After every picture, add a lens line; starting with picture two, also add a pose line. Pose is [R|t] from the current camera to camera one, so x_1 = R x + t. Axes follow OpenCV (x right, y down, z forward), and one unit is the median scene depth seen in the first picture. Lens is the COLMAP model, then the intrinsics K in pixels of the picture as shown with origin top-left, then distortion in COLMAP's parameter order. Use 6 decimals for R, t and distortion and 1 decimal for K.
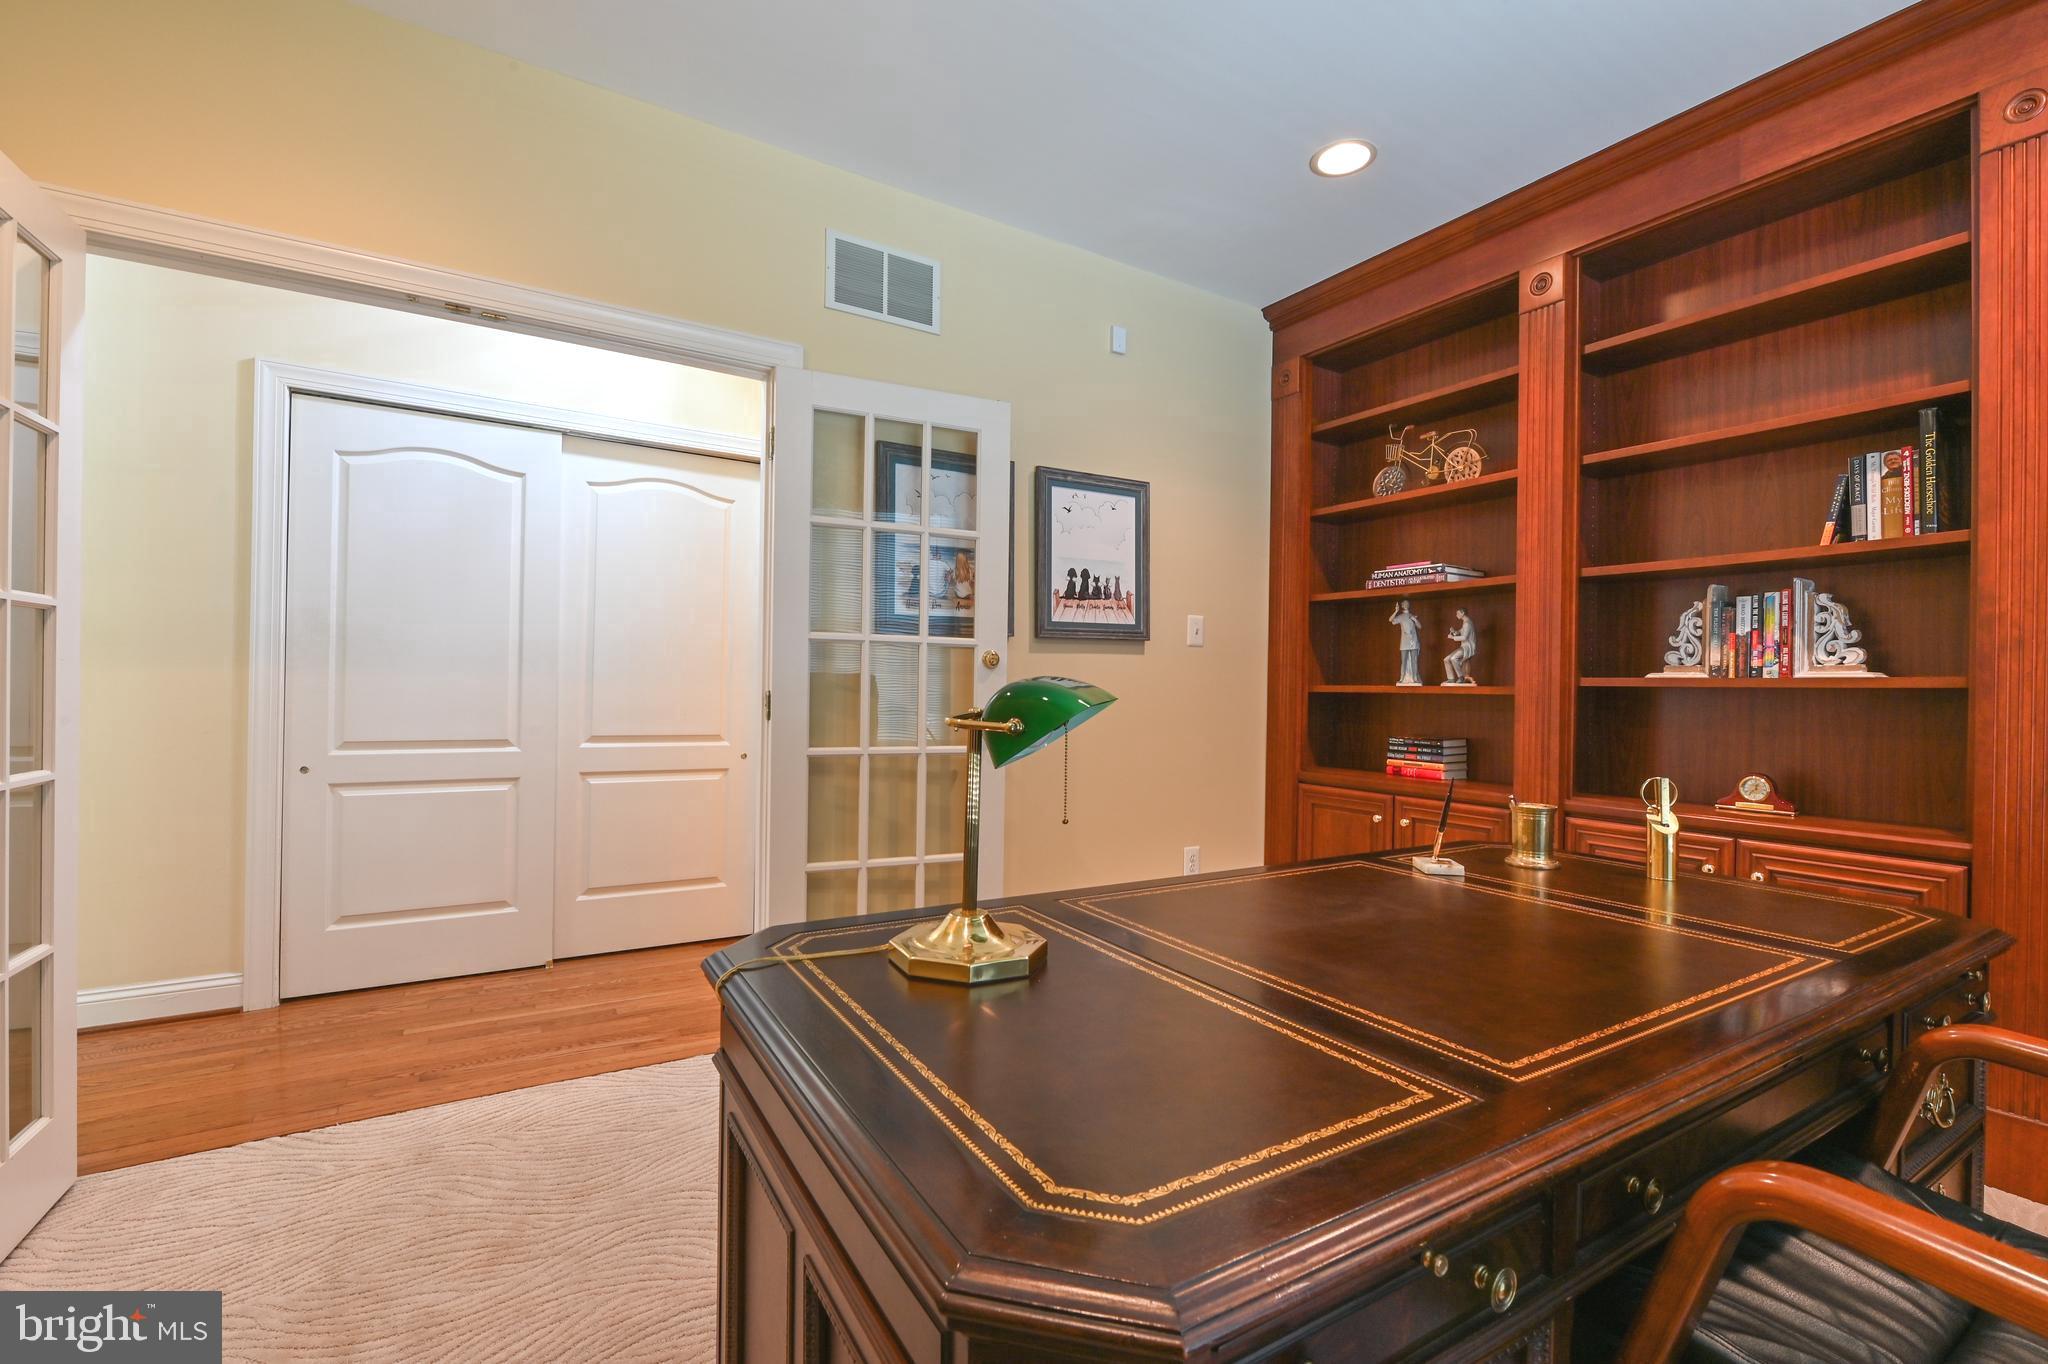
lens RADIAL K [[917.4, 0, 1026.5], [0, 917.4, 696.0], [0, 0, 1]] dist [-0.004252, -0.000804]
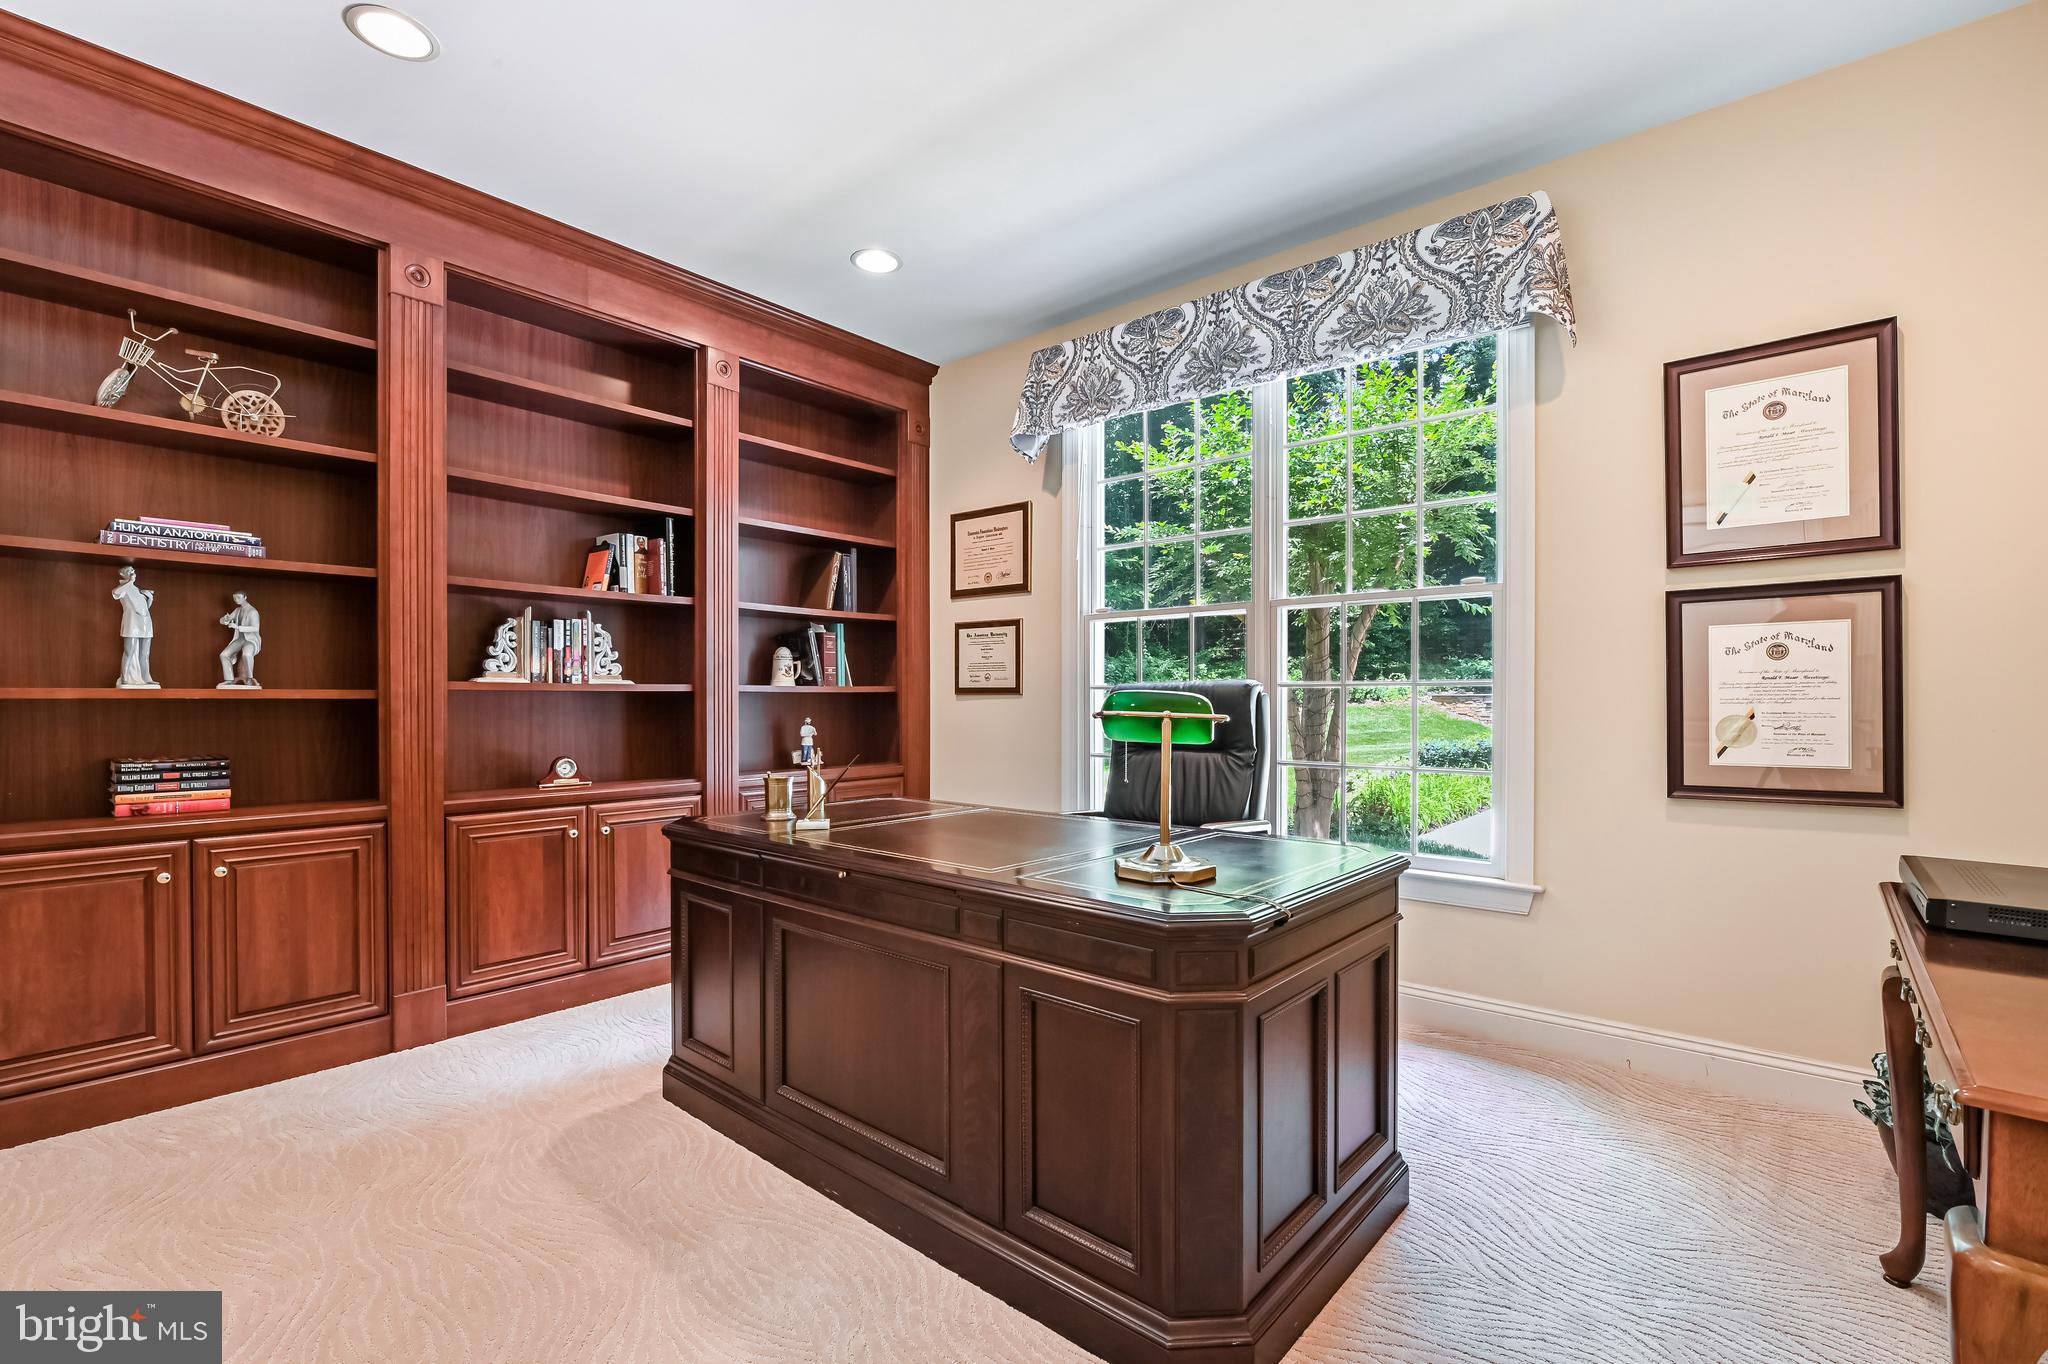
lens RADIAL K [[917.4, 0, 1026.5], [0, 917.4, 696.0], [0, 0, 1]] dist [-0.004252, -0.000804]
pose [[-0.330307, -0.003600, 0.943867, -0.598330], [0.010508, 0.999917, 0.007491, -0.004228], [-0.943815, 0.012393, -0.330242, 0.746683]]
